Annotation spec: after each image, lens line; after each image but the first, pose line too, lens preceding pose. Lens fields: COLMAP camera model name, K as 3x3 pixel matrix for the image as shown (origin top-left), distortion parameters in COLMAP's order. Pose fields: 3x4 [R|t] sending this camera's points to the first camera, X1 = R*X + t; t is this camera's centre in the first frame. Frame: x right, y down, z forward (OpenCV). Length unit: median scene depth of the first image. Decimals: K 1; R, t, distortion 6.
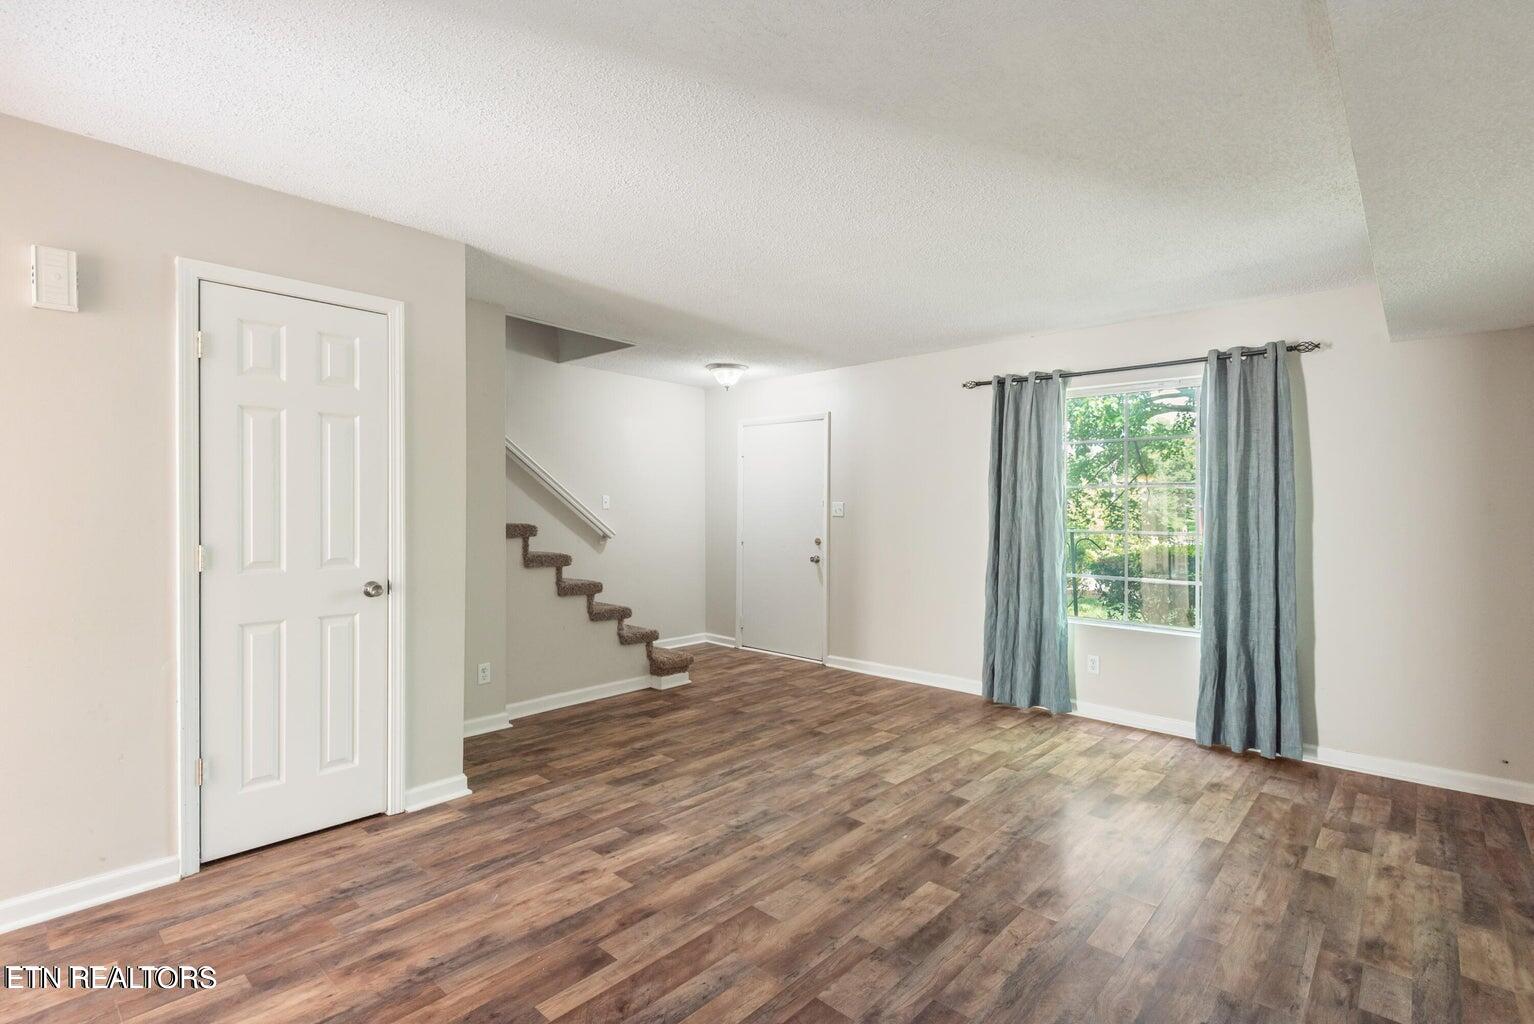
lens RADIAL K [[704.8, 0, 760.5], [0, 704.8, 513.1], [0, 0, 1]] dist [0.035787, -0.019233]
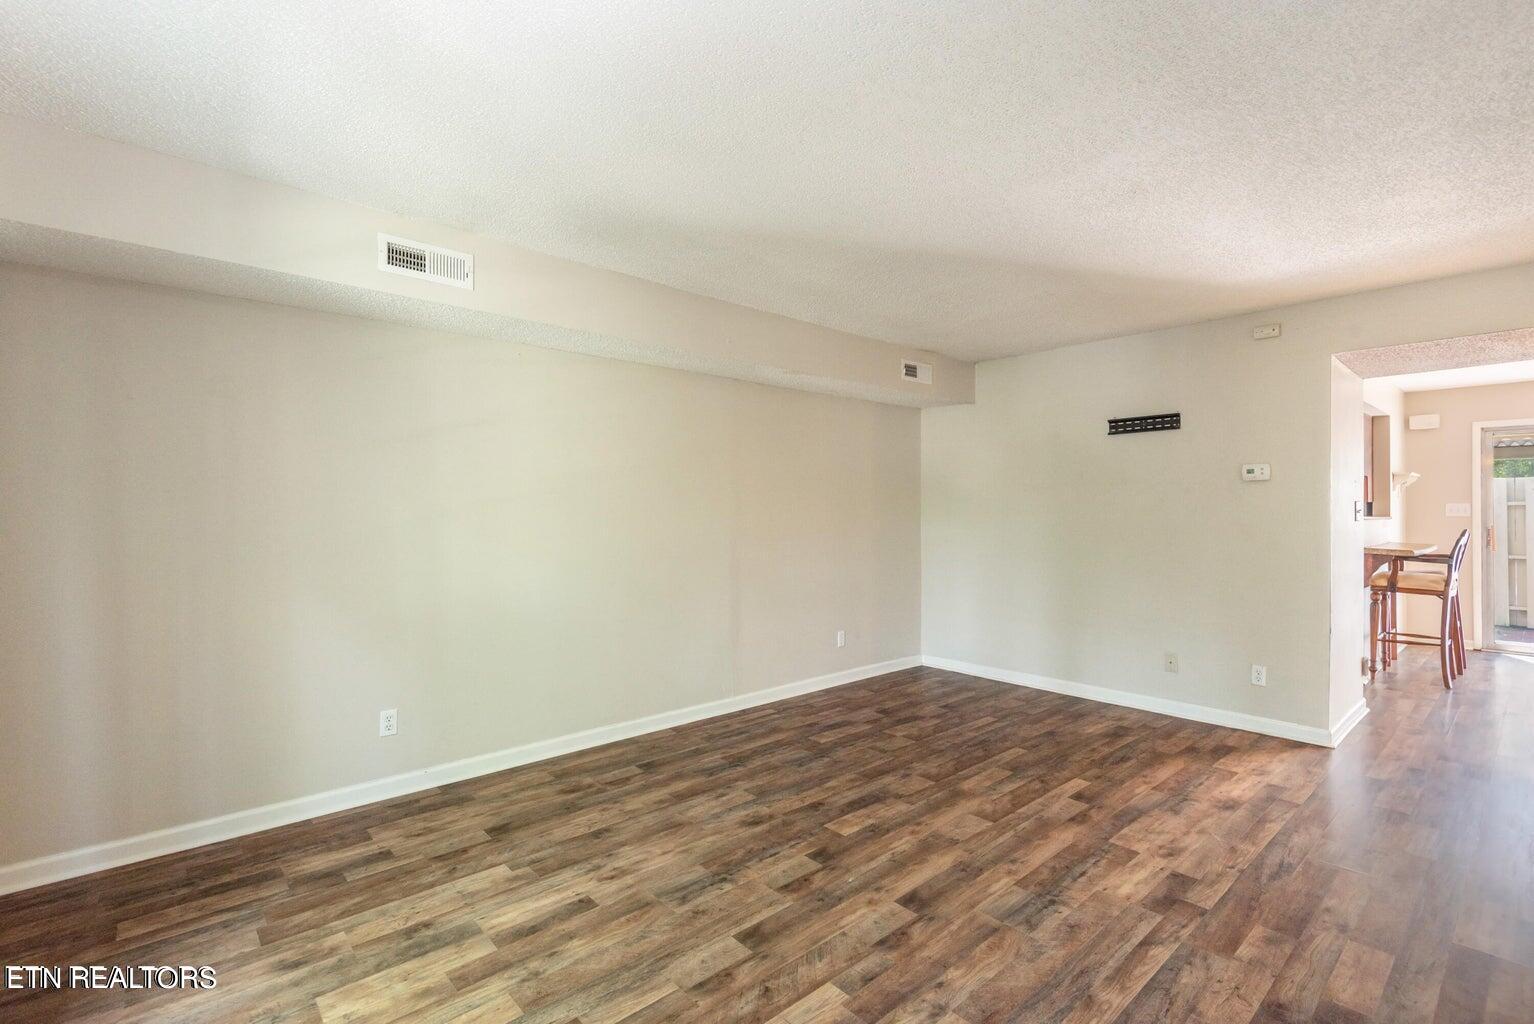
lens RADIAL K [[704.8, 0, 760.5], [0, 704.8, 513.1], [0, 0, 1]] dist [0.035787, -0.019233]
pose [[-0.994365, -0.010834, 0.105452, 0.218886], [-0.009682, 0.999888, 0.011426, -0.011833], [-0.105564, 0.010340, -0.994359, 1.823806]]
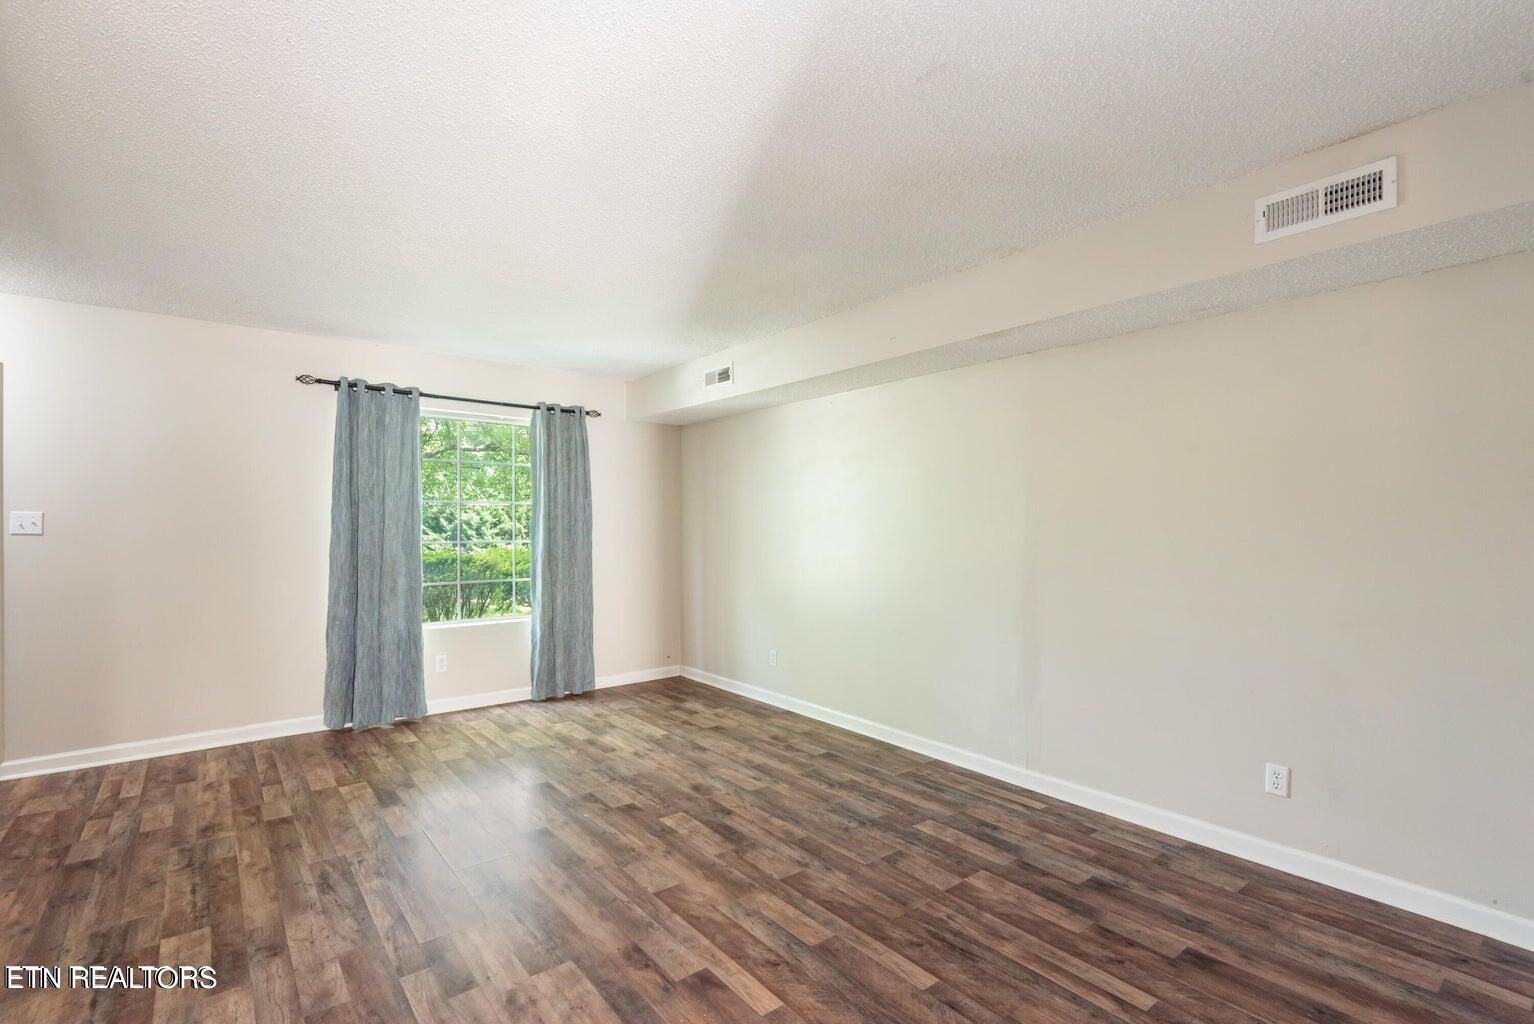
lens RADIAL K [[704.8, 0, 760.5], [0, 704.8, 513.1], [0, 0, 1]] dist [0.035787, -0.019233]
pose [[0.168818, 0.007186, 0.985621, -0.829936], [0.004094, 0.999960, -0.007992, -0.011905], [-0.985639, 0.005385, 0.168782, 0.516252]]
